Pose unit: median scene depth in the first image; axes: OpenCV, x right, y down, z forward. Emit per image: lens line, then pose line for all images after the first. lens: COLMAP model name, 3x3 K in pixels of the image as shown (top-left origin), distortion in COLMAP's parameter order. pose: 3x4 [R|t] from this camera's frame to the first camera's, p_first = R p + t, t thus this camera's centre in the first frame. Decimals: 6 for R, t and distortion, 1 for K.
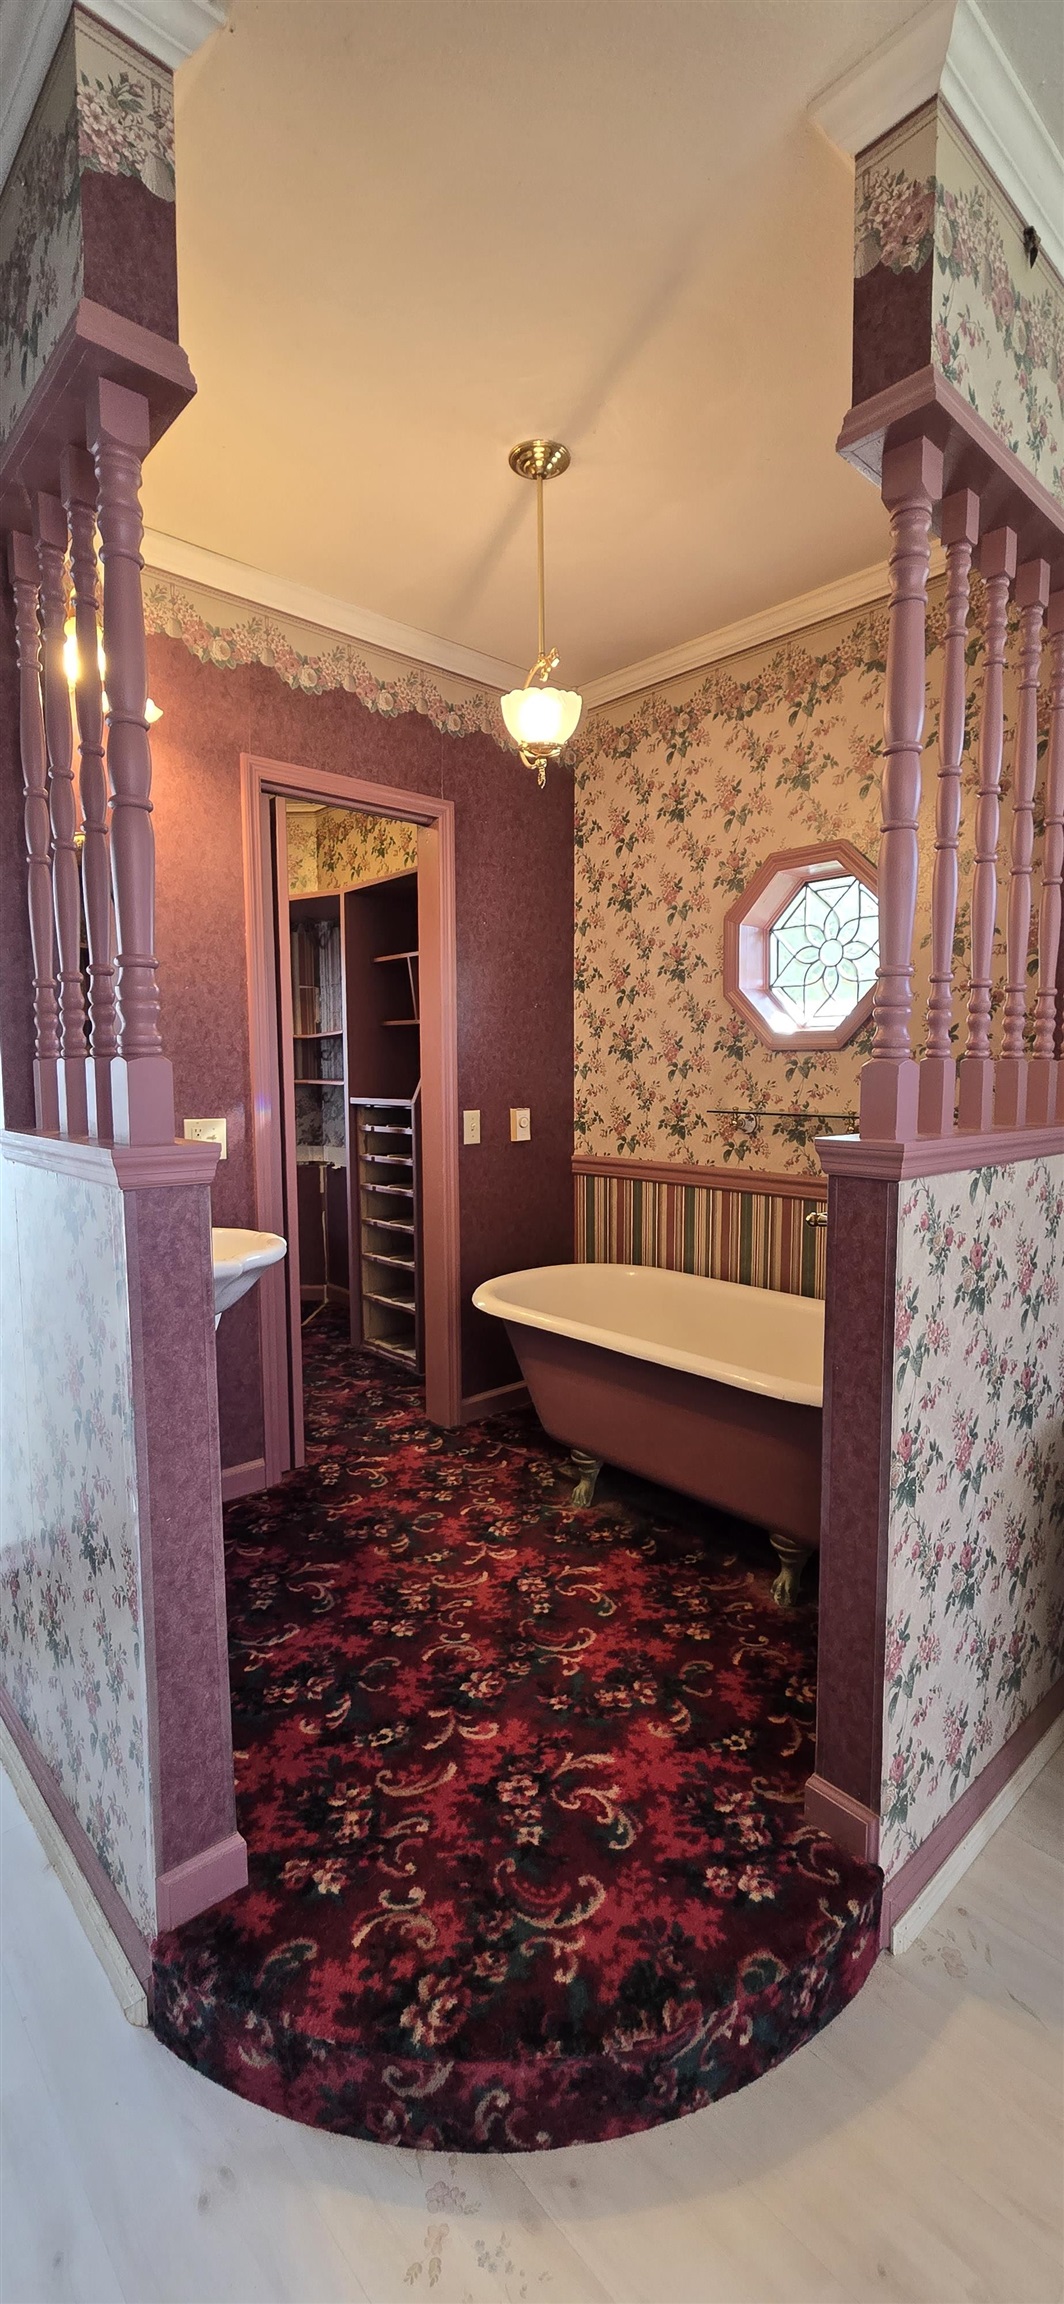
lens RADIAL K [[931.0, 0, 552.2], [0, 931.0, 1154.6], [0, 0, 1]] dist [0.003051, 0.000300]
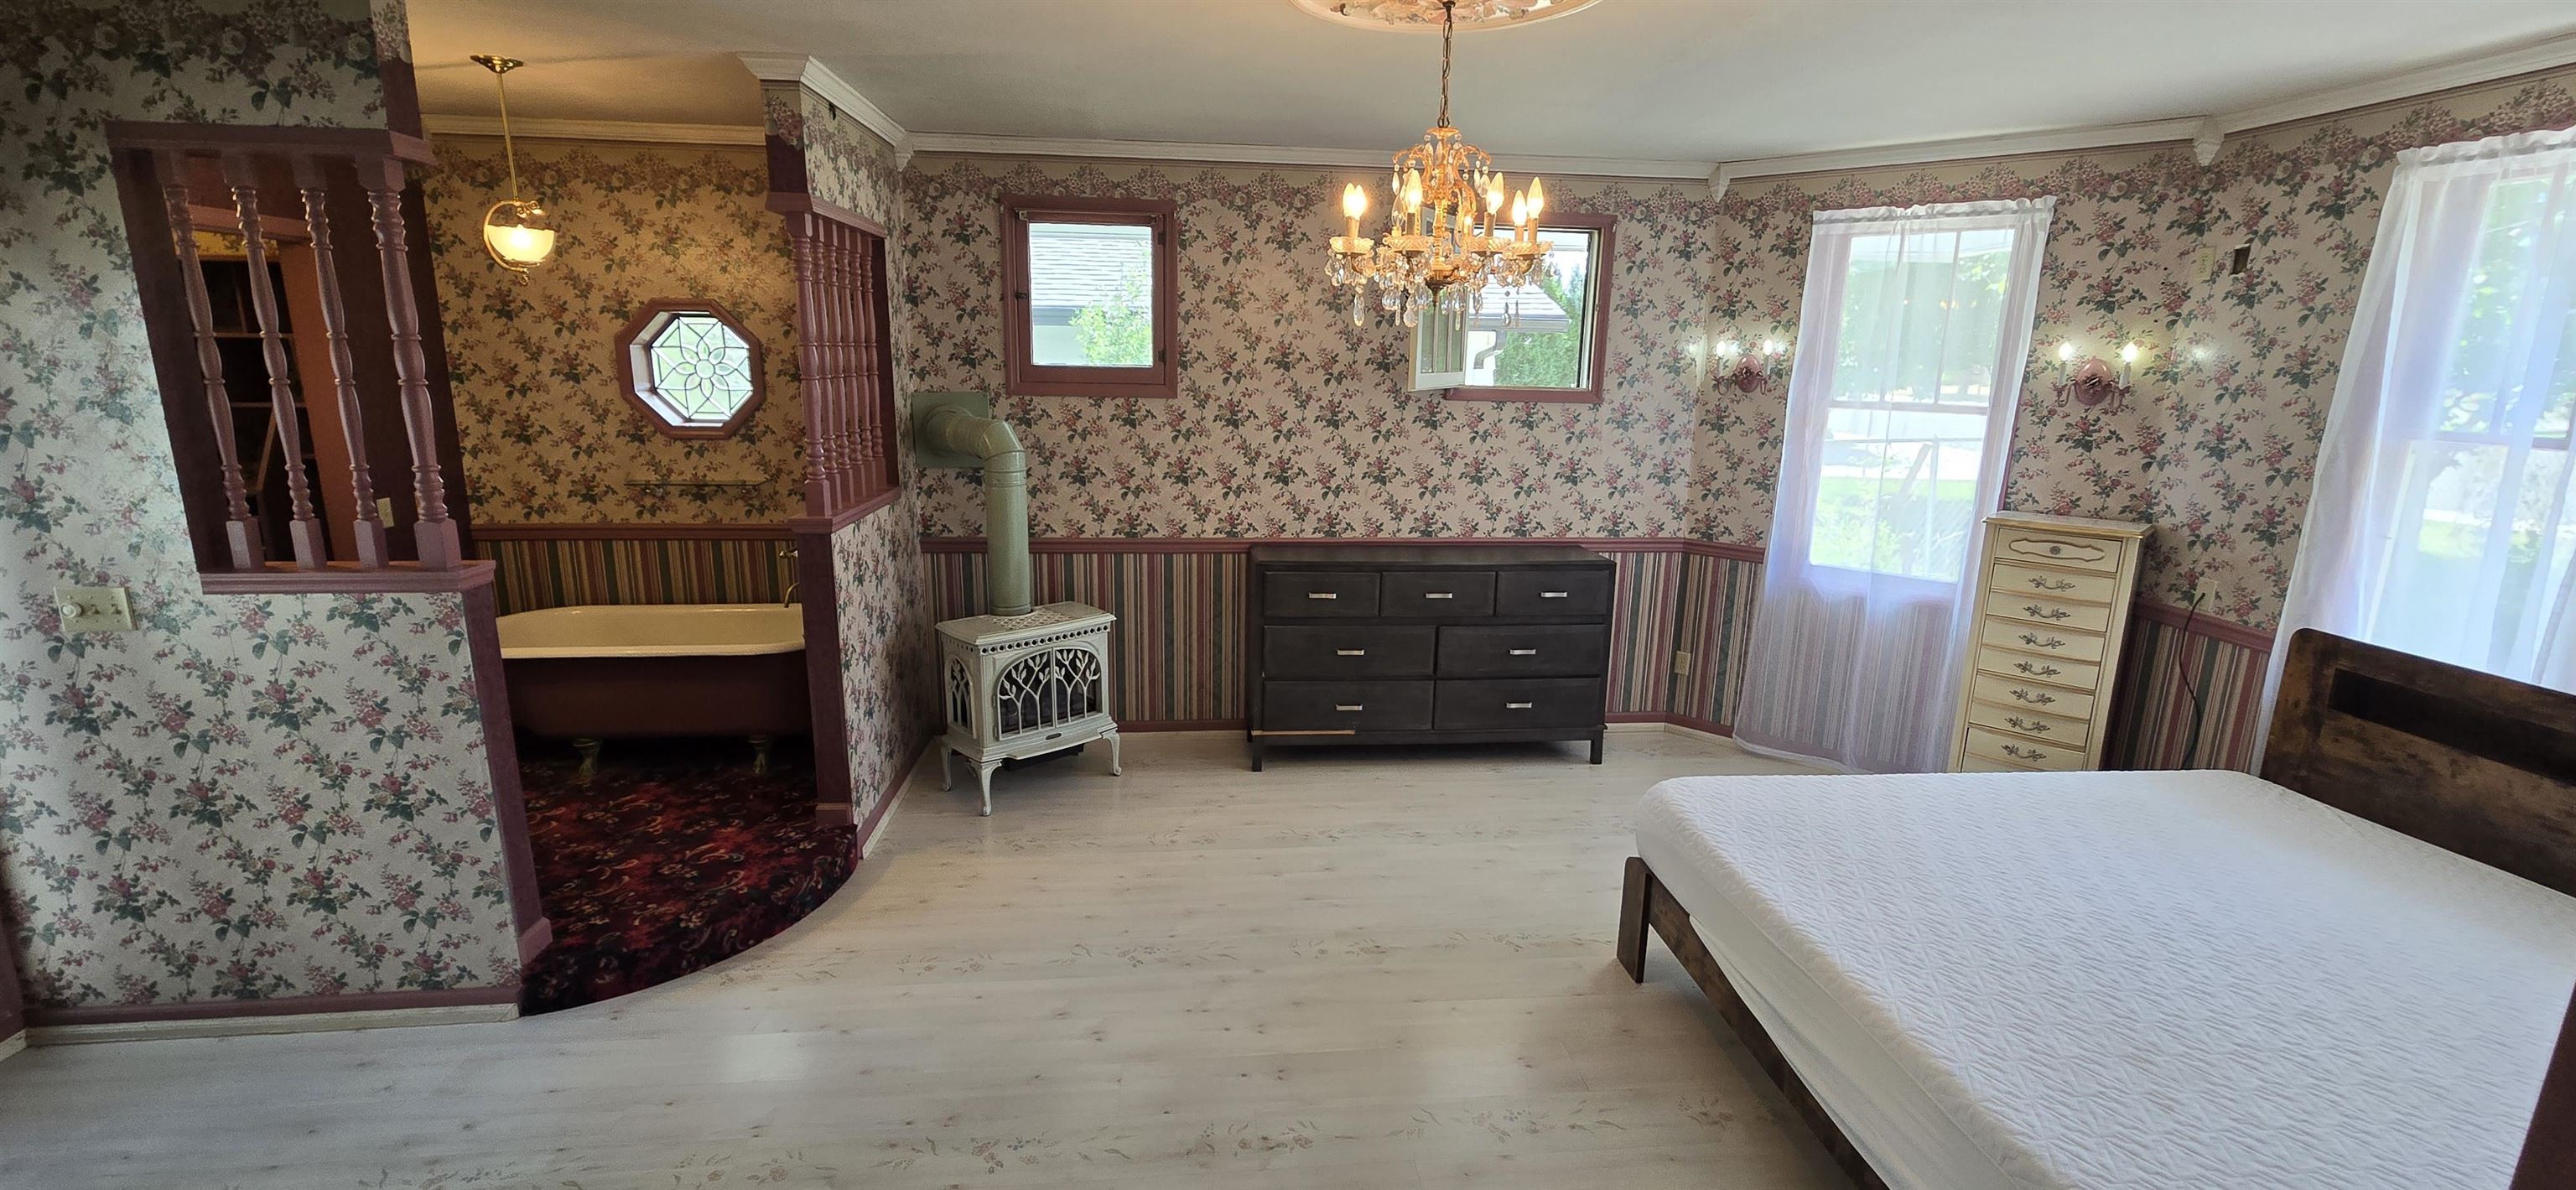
lens RADIAL K [[1040.9, 0, 1286.4], [0, 1040.9, 574.5], [0, 0, 1]] dist [0.003051, 0.000300]
pose [[0.595139, -0.154616, 0.788609, -0.517676], [0.052722, 0.986715, 0.153669, -0.107453], [-0.801892, -0.049878, 0.595384, -0.746138]]
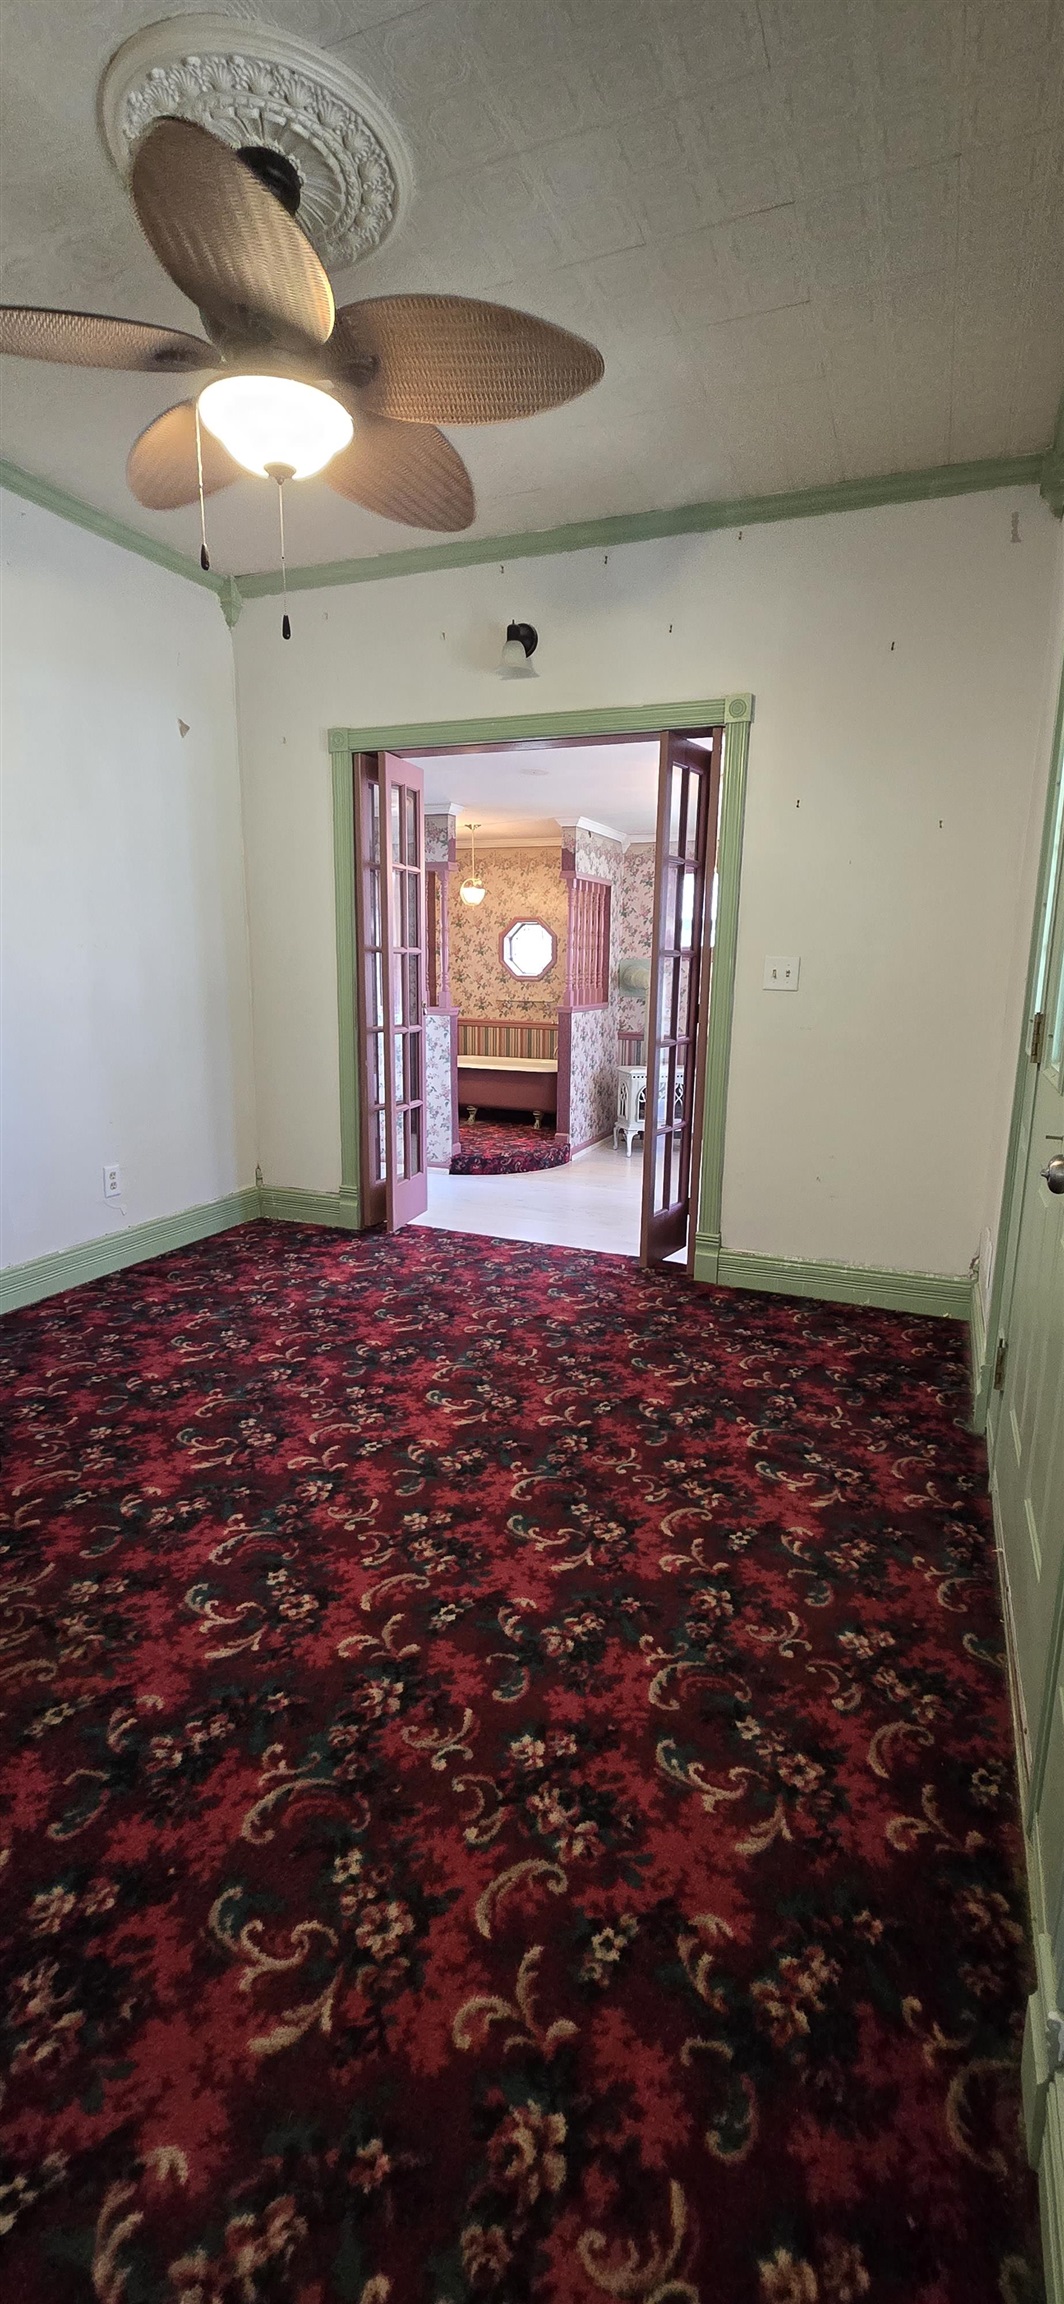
lens RADIAL K [[903.5, 0, 553.7], [0, 903.5, 1121.3], [0, 0, 1]] dist [0.000872, 0.000053]
pose [[0.902869, -0.062668, 0.425324, -1.005628], [0.021935, 0.994745, 0.100004, 0.057442], [-0.429356, -0.080961, 0.899499, -1.877798]]
